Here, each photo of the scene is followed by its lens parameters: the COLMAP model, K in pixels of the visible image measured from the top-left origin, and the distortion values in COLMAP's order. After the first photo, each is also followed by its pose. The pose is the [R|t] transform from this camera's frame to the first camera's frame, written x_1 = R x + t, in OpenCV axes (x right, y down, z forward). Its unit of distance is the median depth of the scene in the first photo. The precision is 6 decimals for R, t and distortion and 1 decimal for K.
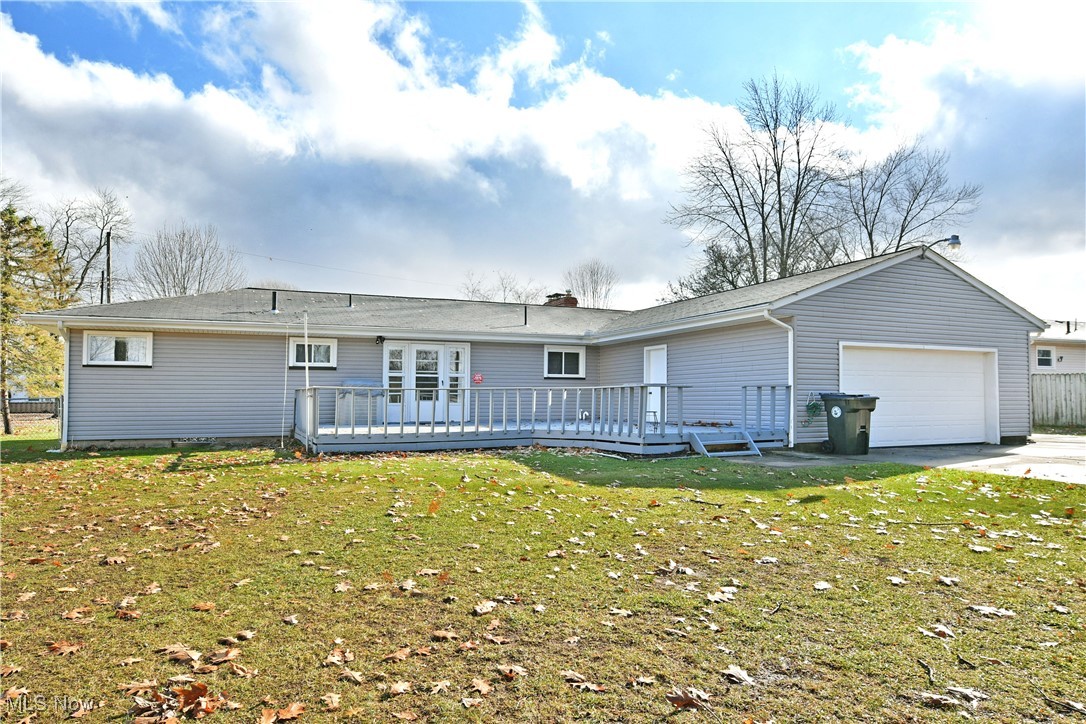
lens RADIAL K [[669.1, 0, 543.0], [0, 669.1, 362.0], [0, 0, 1]] dist [-0.001175, -0.000435]
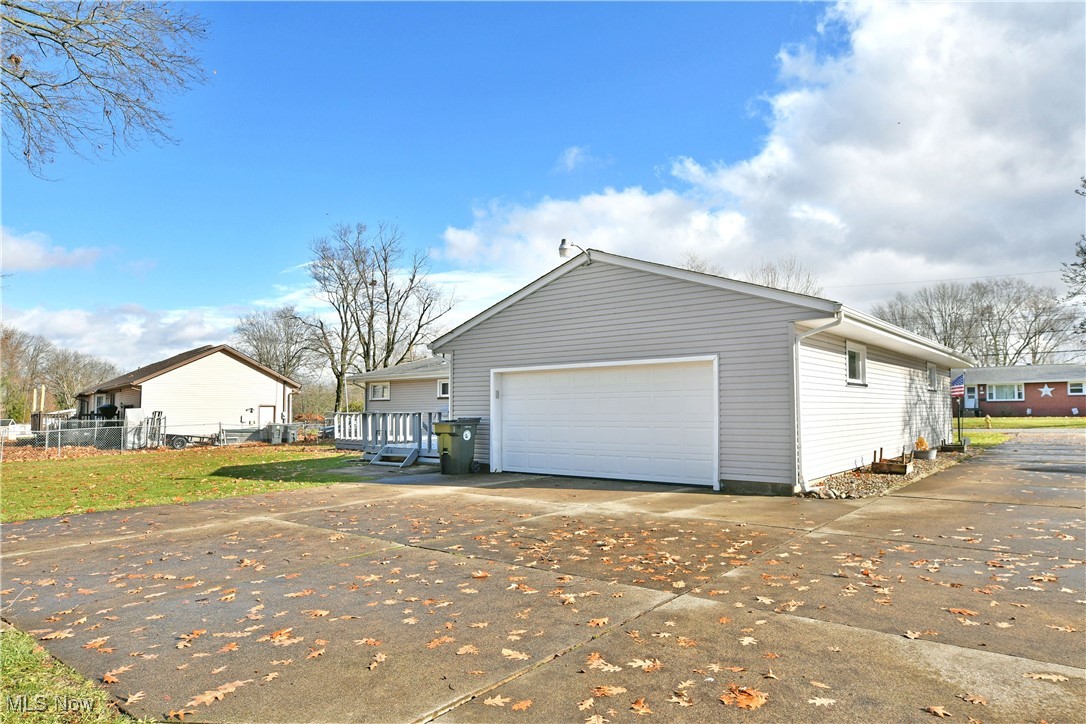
lens RADIAL K [[669.1, 0, 543.0], [0, 669.1, 362.0], [0, 0, 1]] dist [-0.001175, -0.000435]
pose [[0.447595, -0.065748, -0.891816, 1.267969], [0.054747, 0.997437, -0.046058, 0.010288], [0.892559, -0.028209, 0.450047, 0.525746]]
